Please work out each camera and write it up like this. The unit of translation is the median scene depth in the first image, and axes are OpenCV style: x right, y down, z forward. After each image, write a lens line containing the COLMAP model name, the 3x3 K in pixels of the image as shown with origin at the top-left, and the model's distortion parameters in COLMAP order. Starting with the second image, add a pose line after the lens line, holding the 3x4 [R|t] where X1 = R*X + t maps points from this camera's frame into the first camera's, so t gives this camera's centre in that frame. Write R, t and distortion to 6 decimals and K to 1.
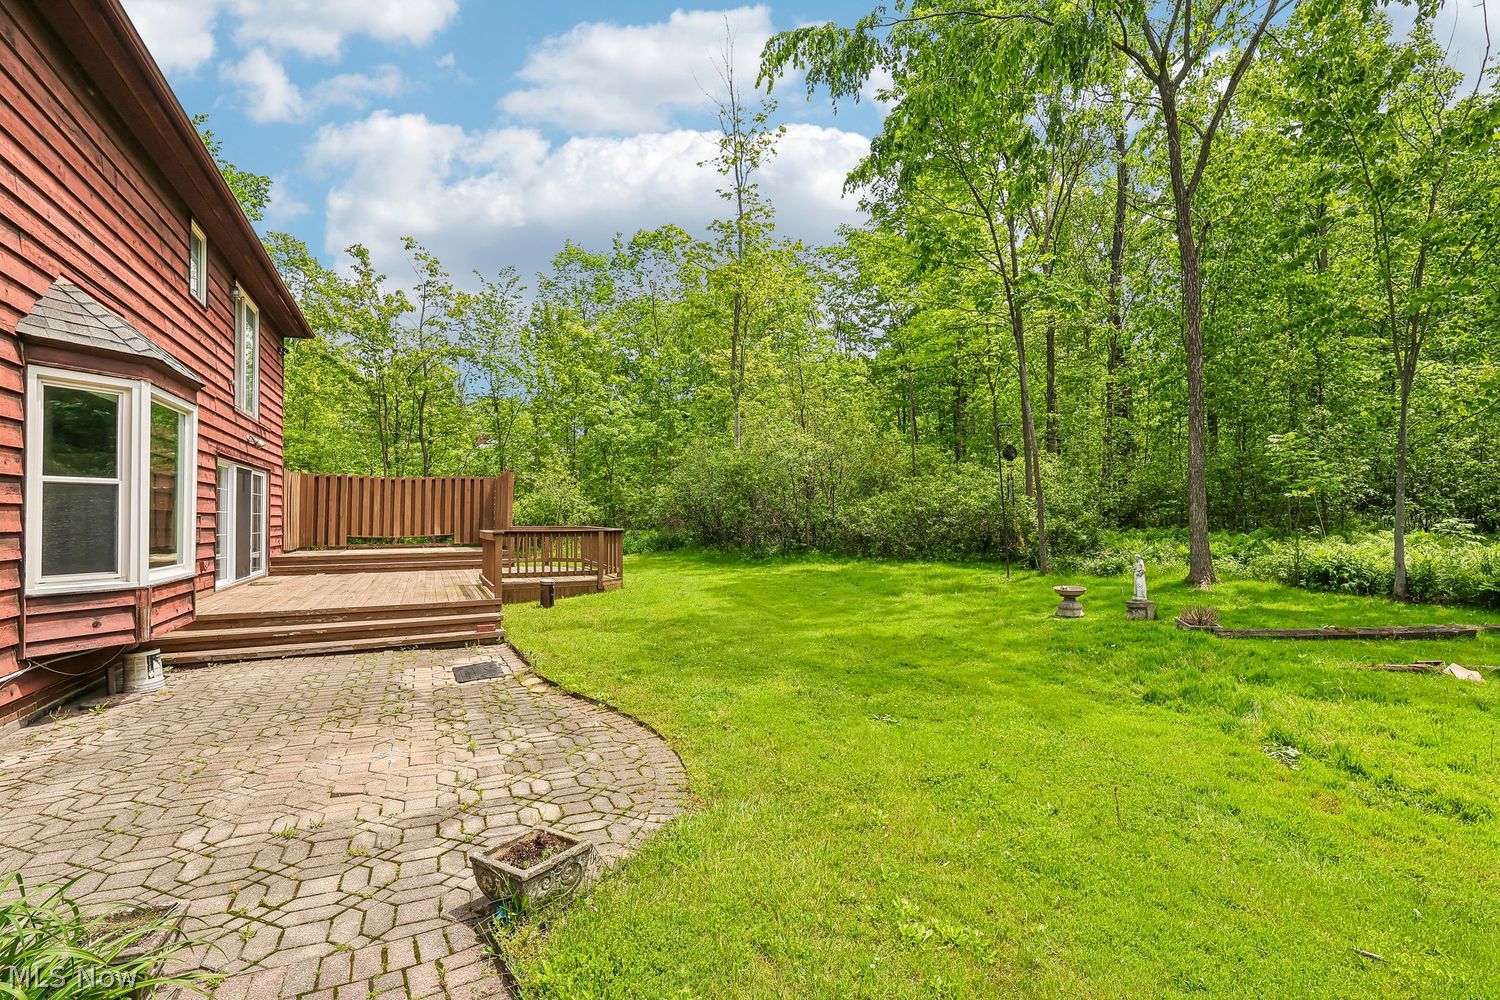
lens RADIAL K [[693.7, 0, 751.7], [0, 693.7, 507.6], [0, 0, 1]] dist [0.000689, 0.000061]
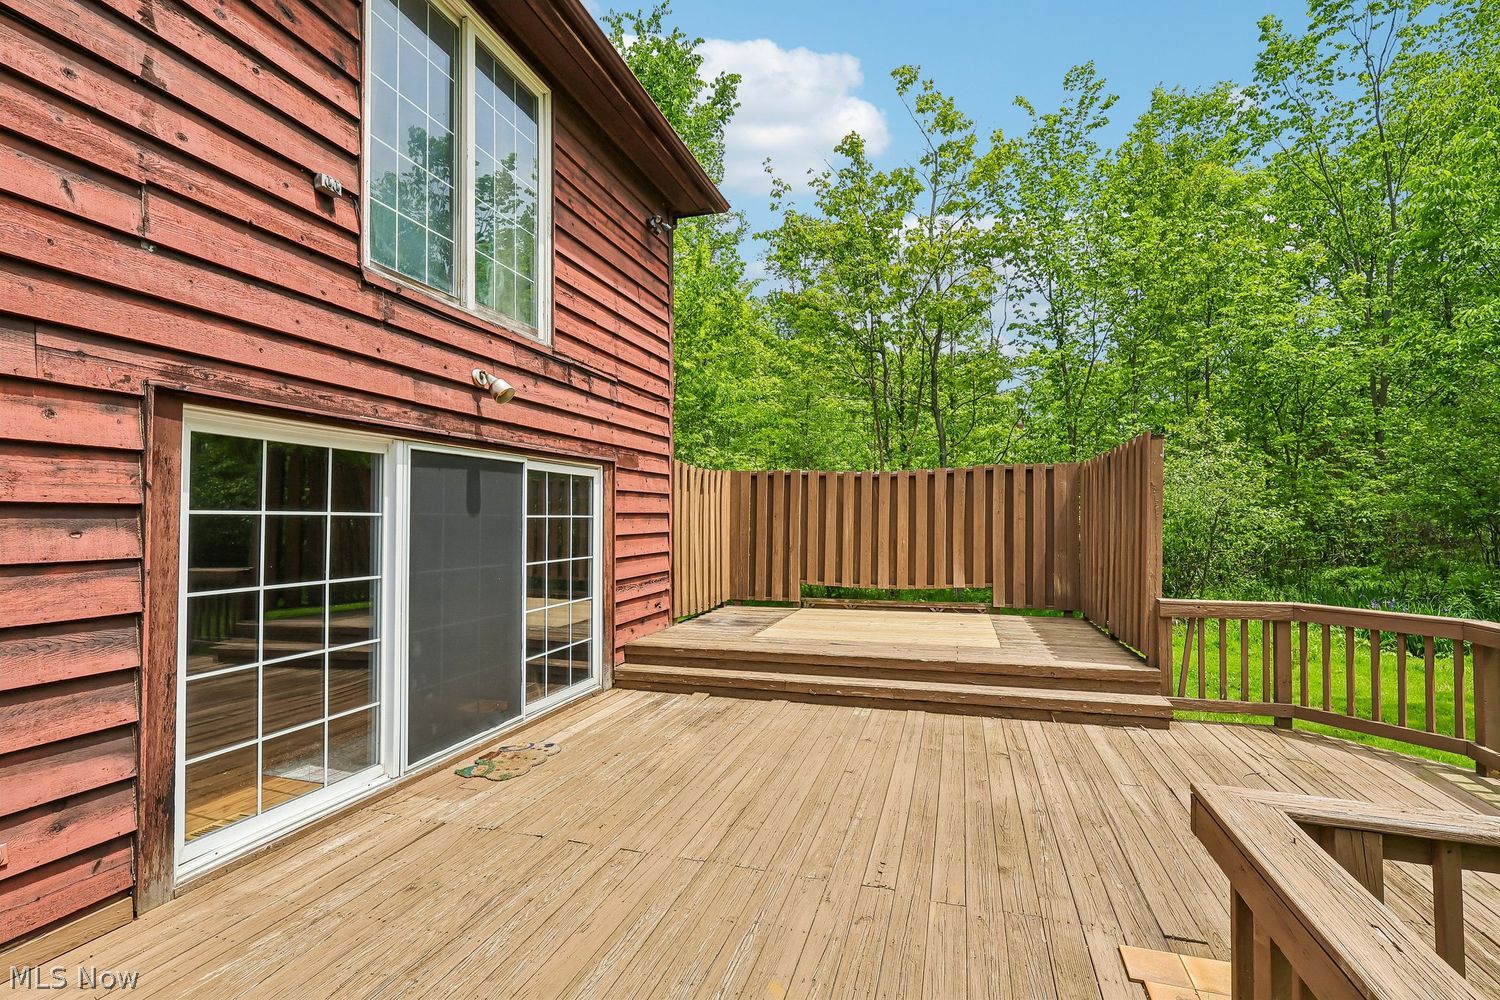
lens RADIAL K [[693.7, 0, 751.7], [0, 693.7, 507.6], [0, 0, 1]] dist [0.000689, 0.000061]
pose [[0.743330, -0.007699, -0.668880, -0.241514], [0.009040, 0.999958, -0.001463, -0.017102], [0.668864, -0.004959, 0.743369, 0.555946]]
